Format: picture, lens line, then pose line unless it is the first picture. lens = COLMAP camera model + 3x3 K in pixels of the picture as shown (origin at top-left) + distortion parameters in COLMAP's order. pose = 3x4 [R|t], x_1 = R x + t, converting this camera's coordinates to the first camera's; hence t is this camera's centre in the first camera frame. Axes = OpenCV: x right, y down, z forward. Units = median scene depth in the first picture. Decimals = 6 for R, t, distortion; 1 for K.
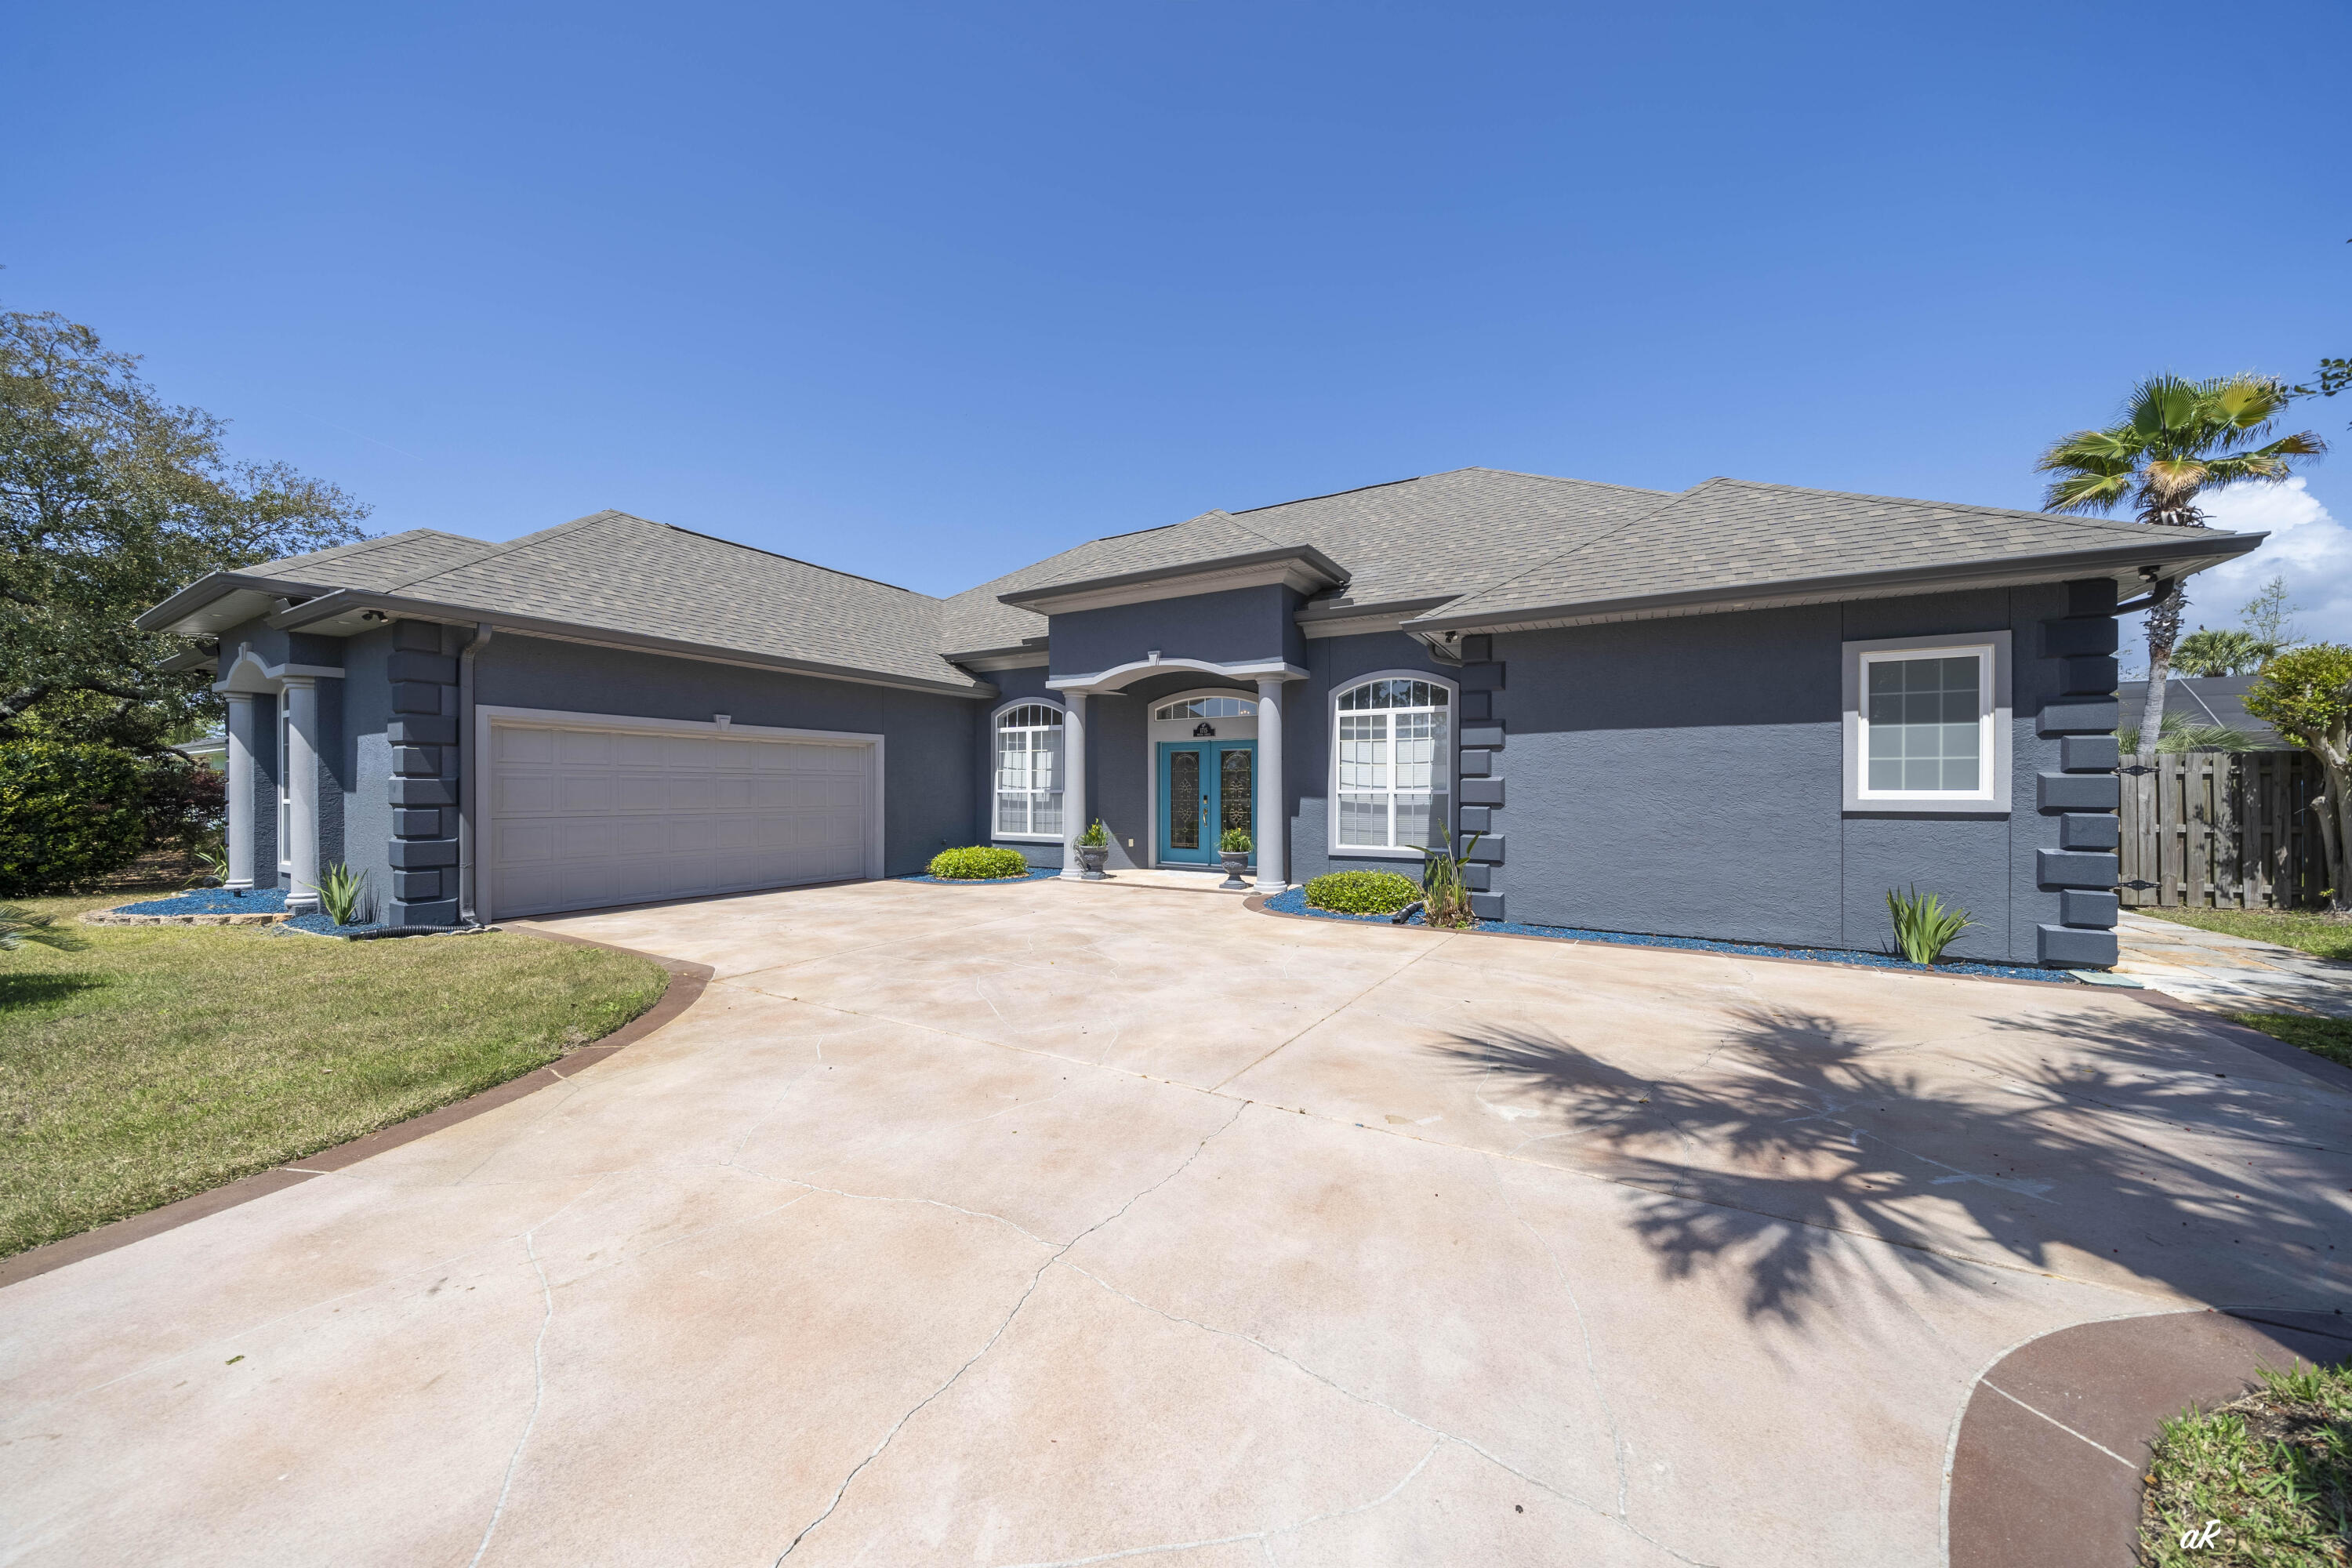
lens RADIAL K [[787.3, 0, 1176.0], [0, 787.3, 784.0], [0, 0, 1]] dist [-0.005576, -0.000017]
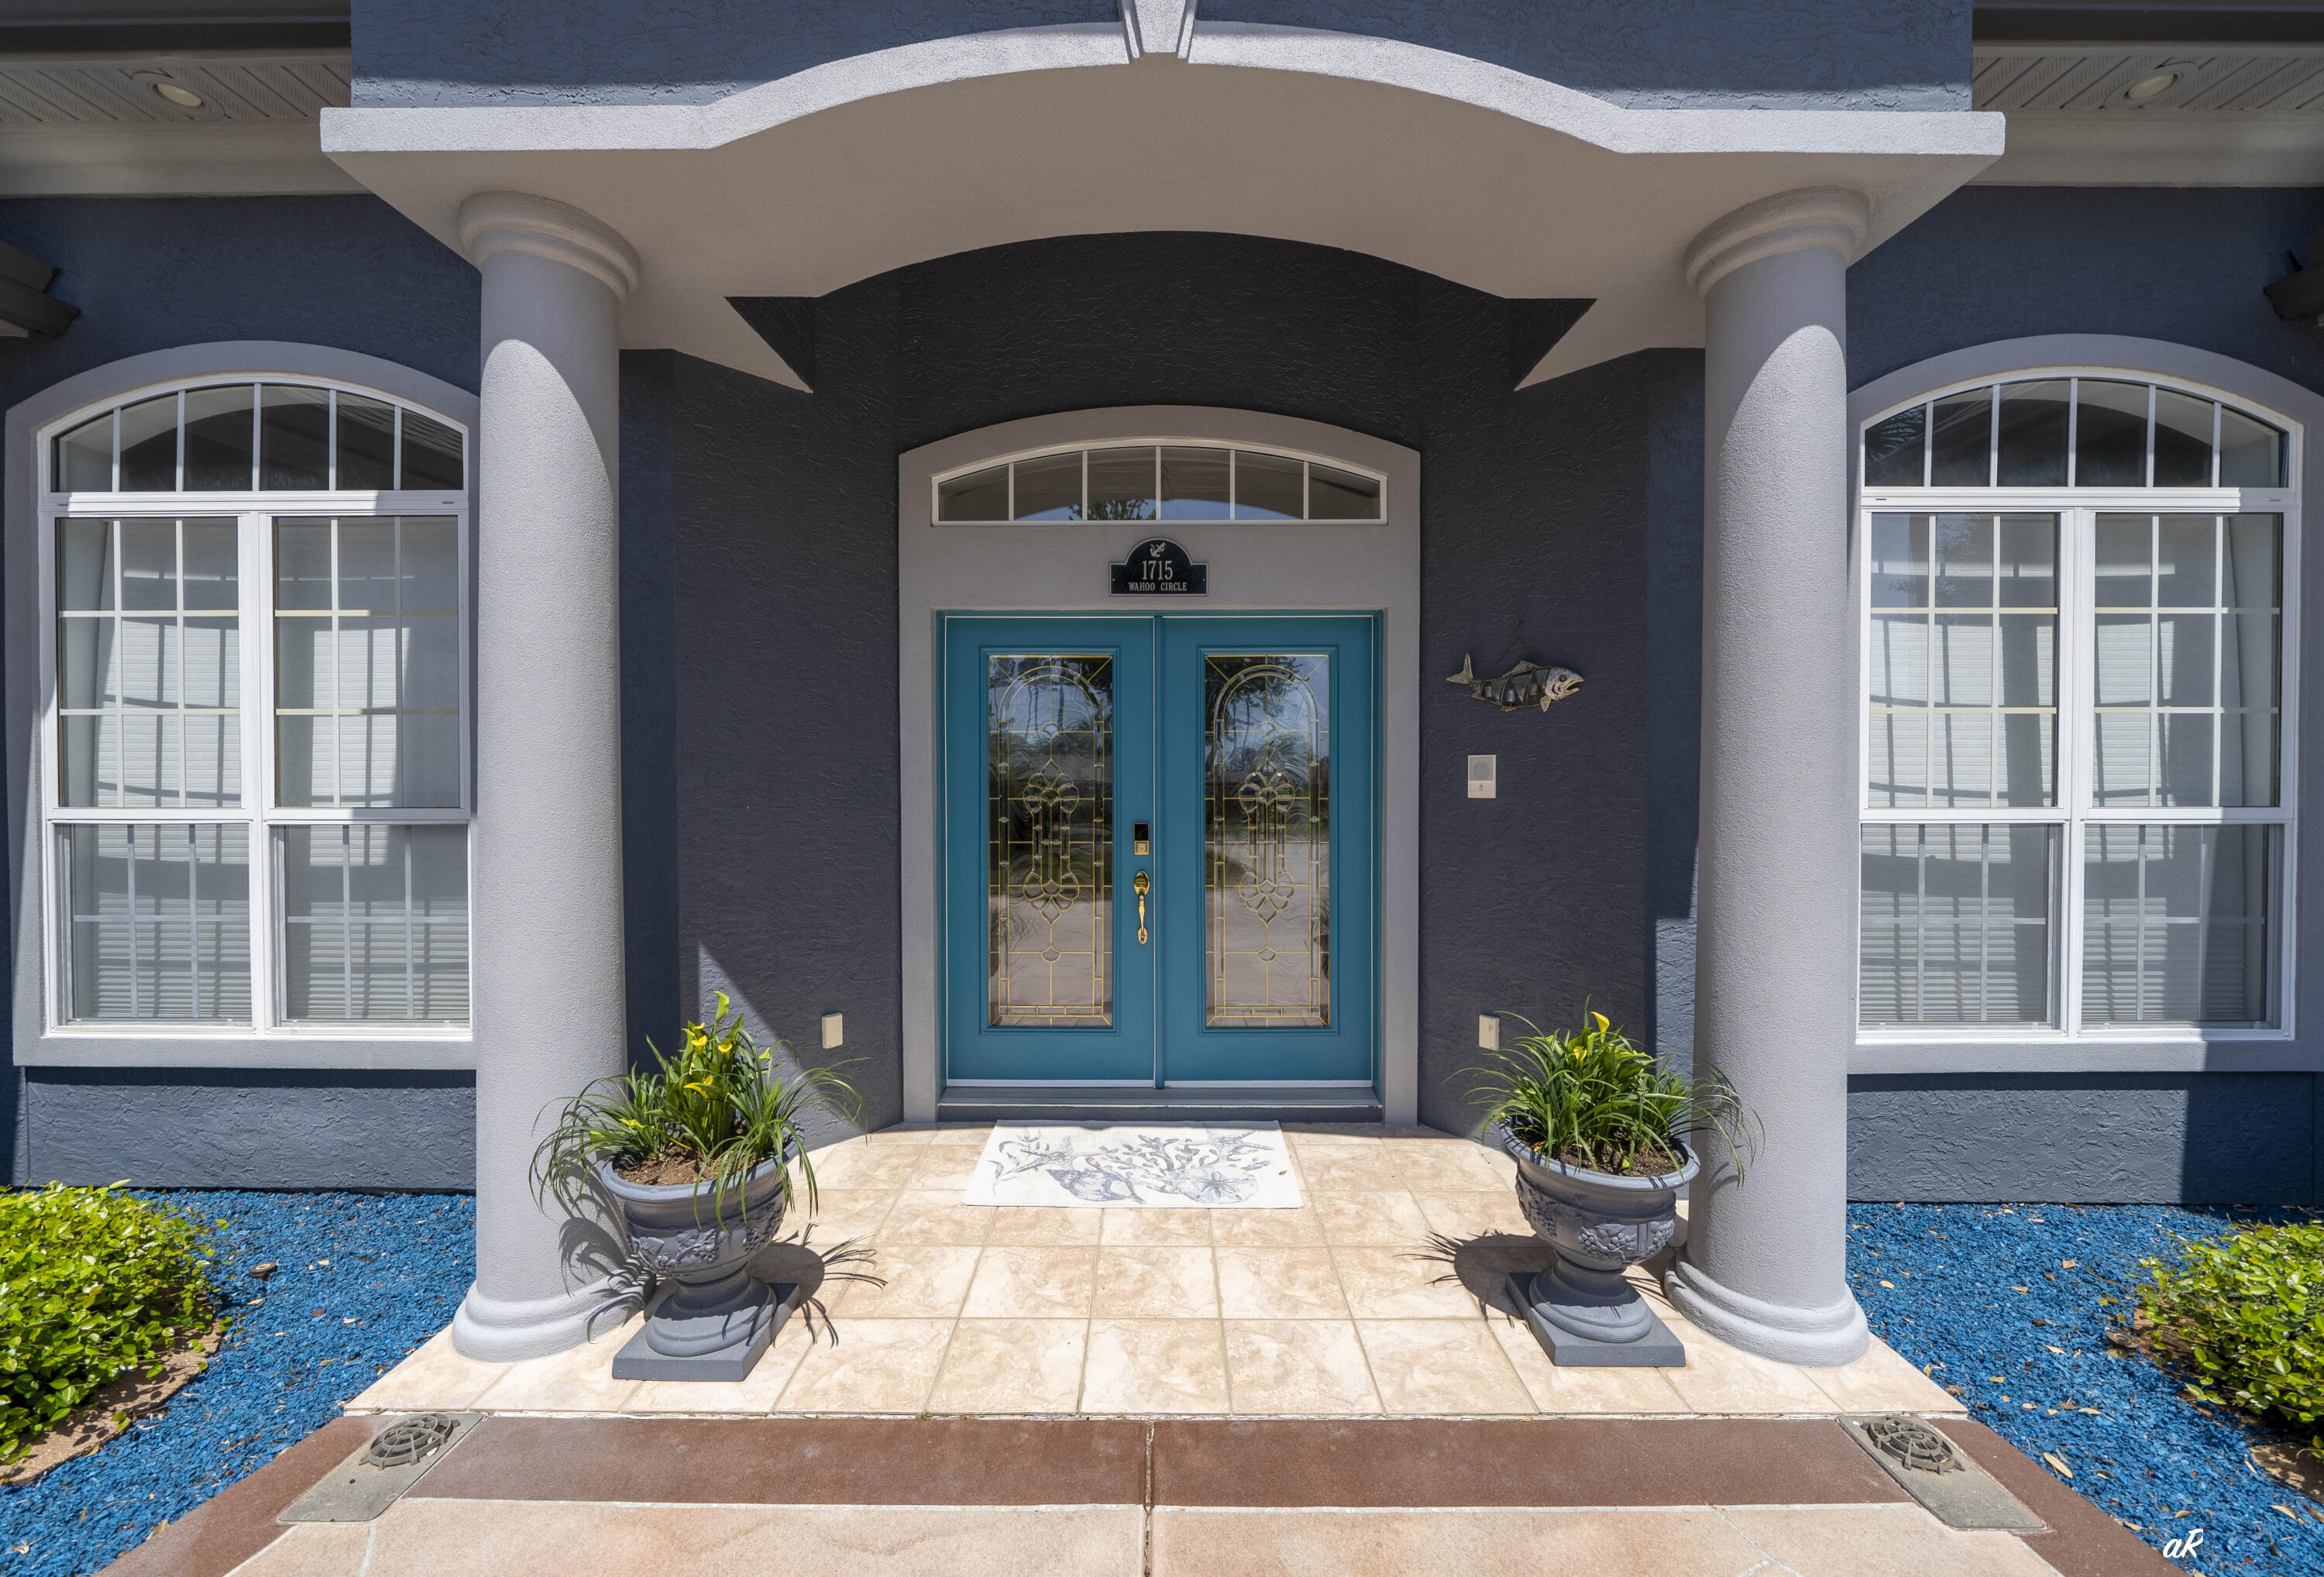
lens RADIAL K [[889.5, 0, 1162.0], [0, 889.5, 788.5], [0, 0, 1]] dist [-0.002736, -0.000294]
pose [[0.872388, -0.004926, 0.488790, -0.124233], [-0.003286, 0.999868, 0.015943, -0.002696], [-0.488804, -0.015514, 0.872256, 0.891008]]
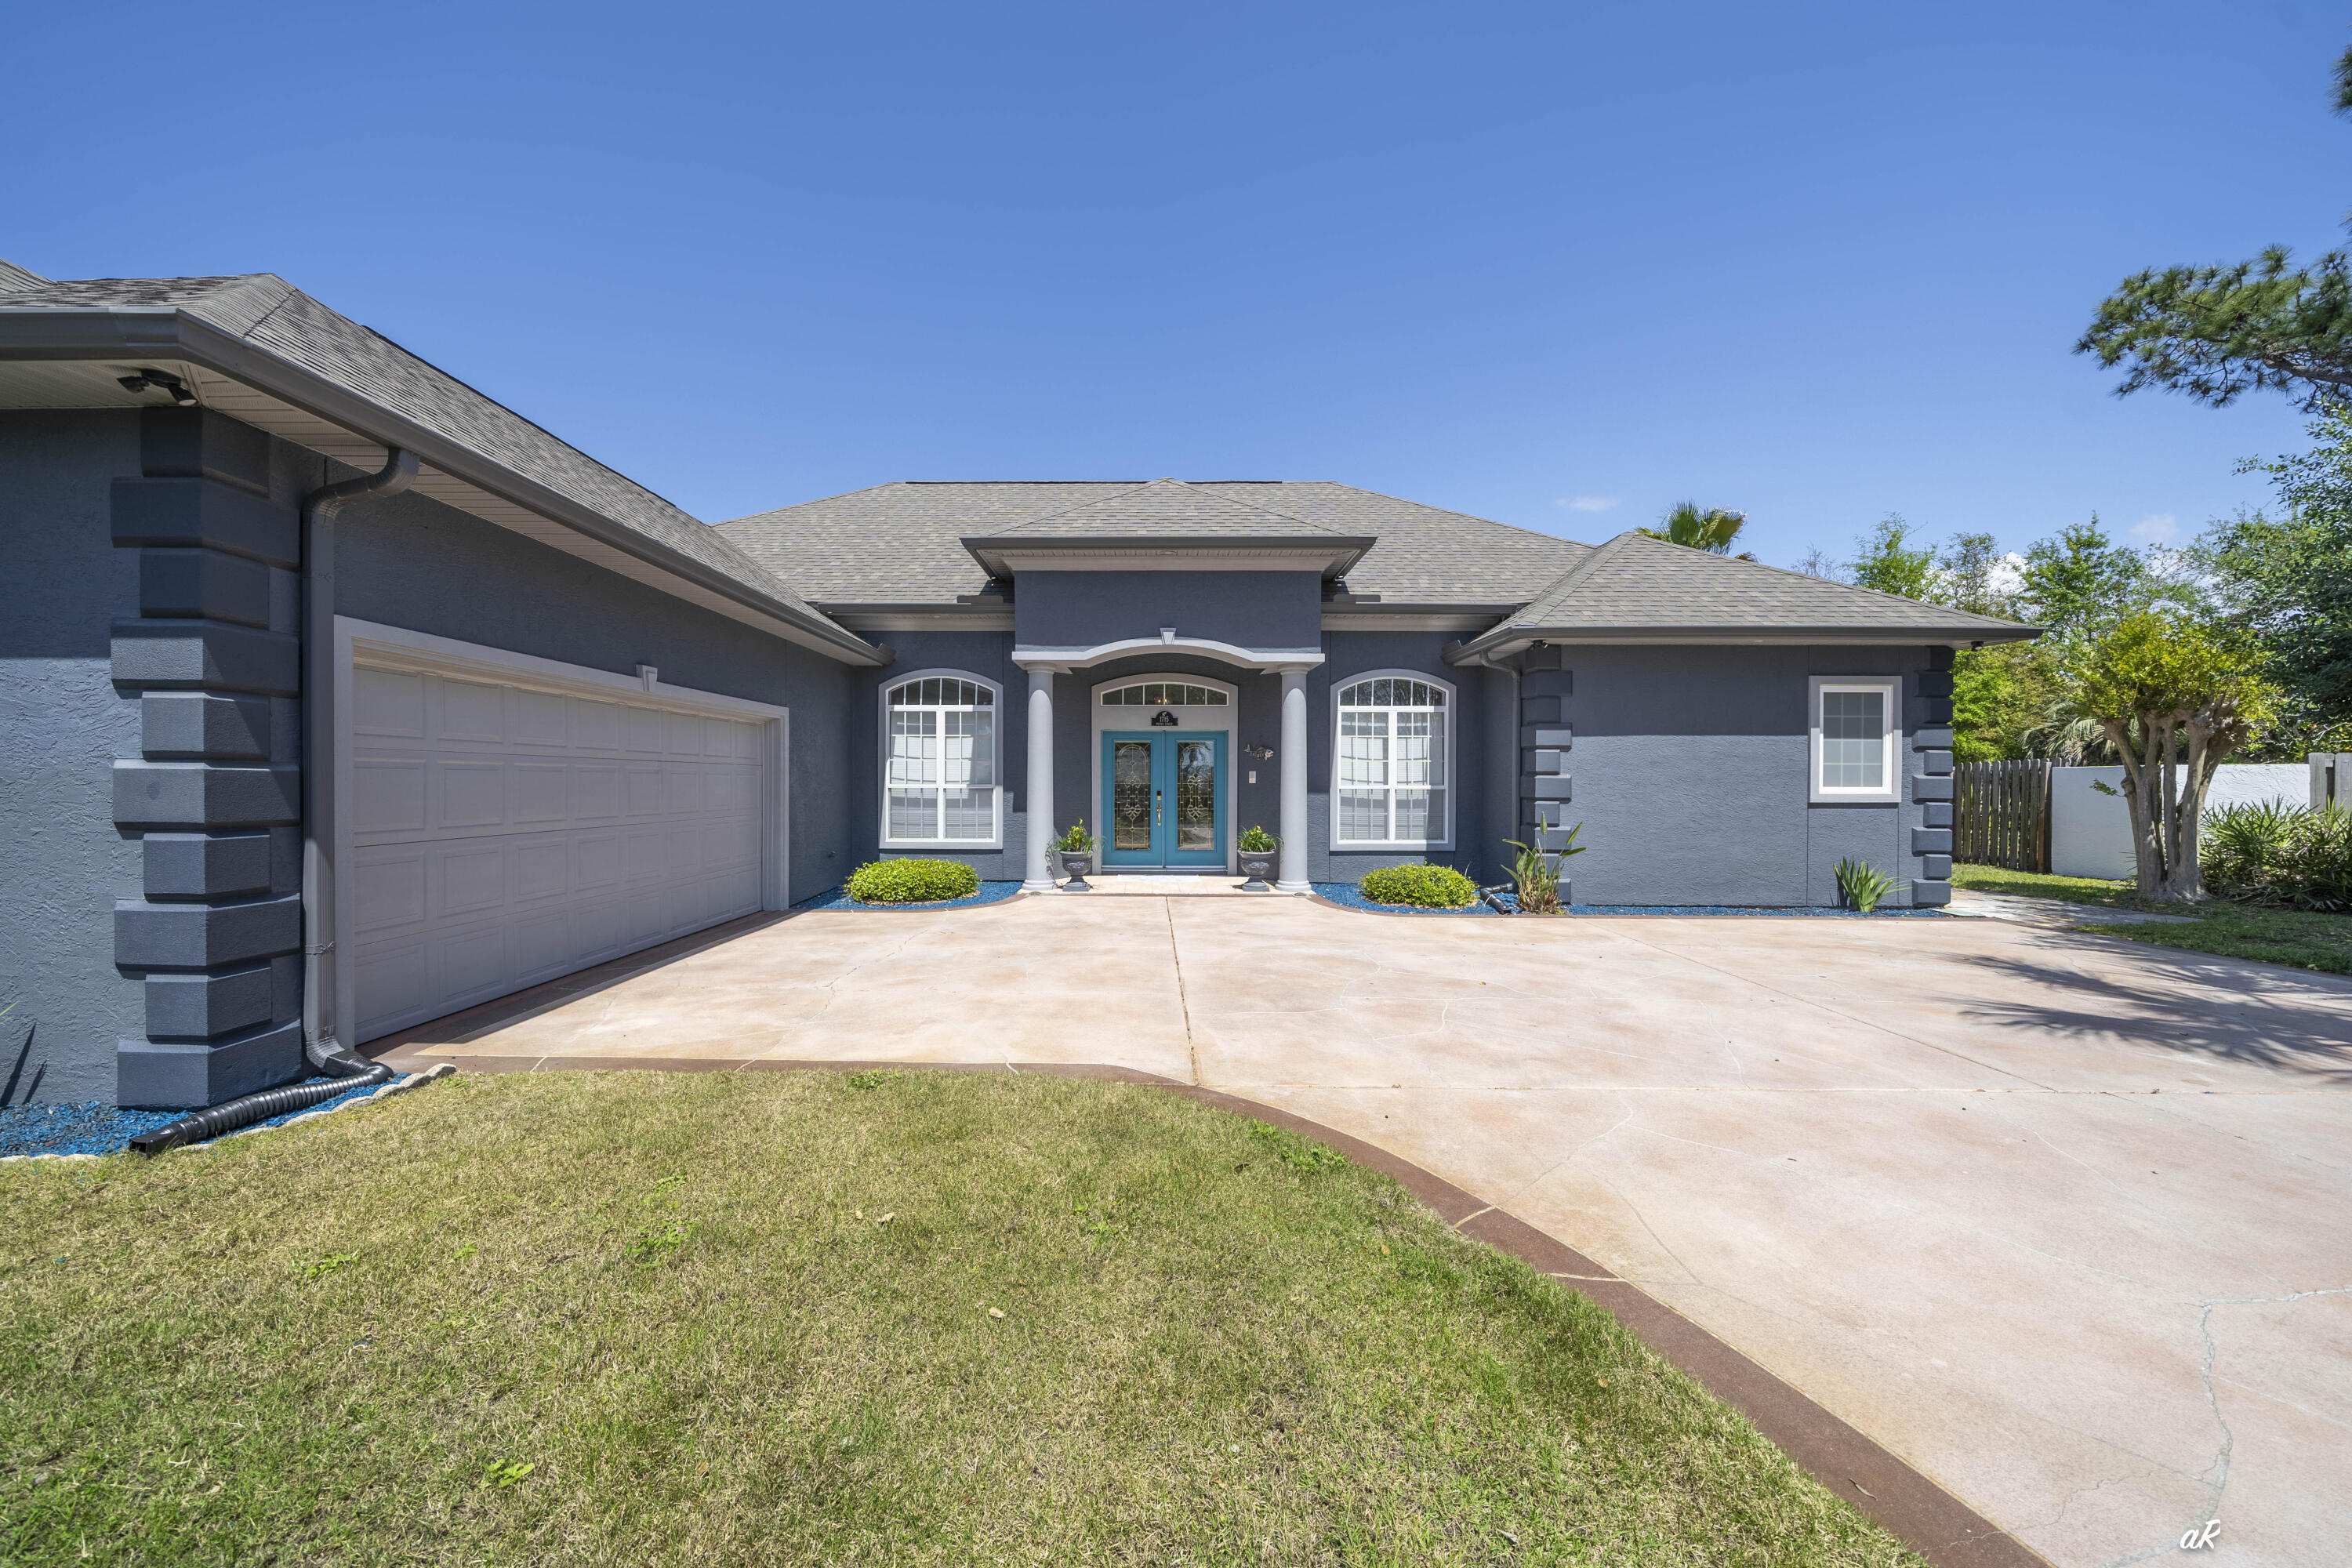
lens RADIAL K [[804.5, 0, 1132.5], [0, 804.5, 777.7], [0, 0, 1]] dist [-0.004040, -0.000026]
pose [[0.870376, 0.003462, 0.492376, -0.540505], [-0.005408, 0.999982, 0.002528, -0.003344], [-0.492358, -0.004863, 0.870379, 0.249925]]
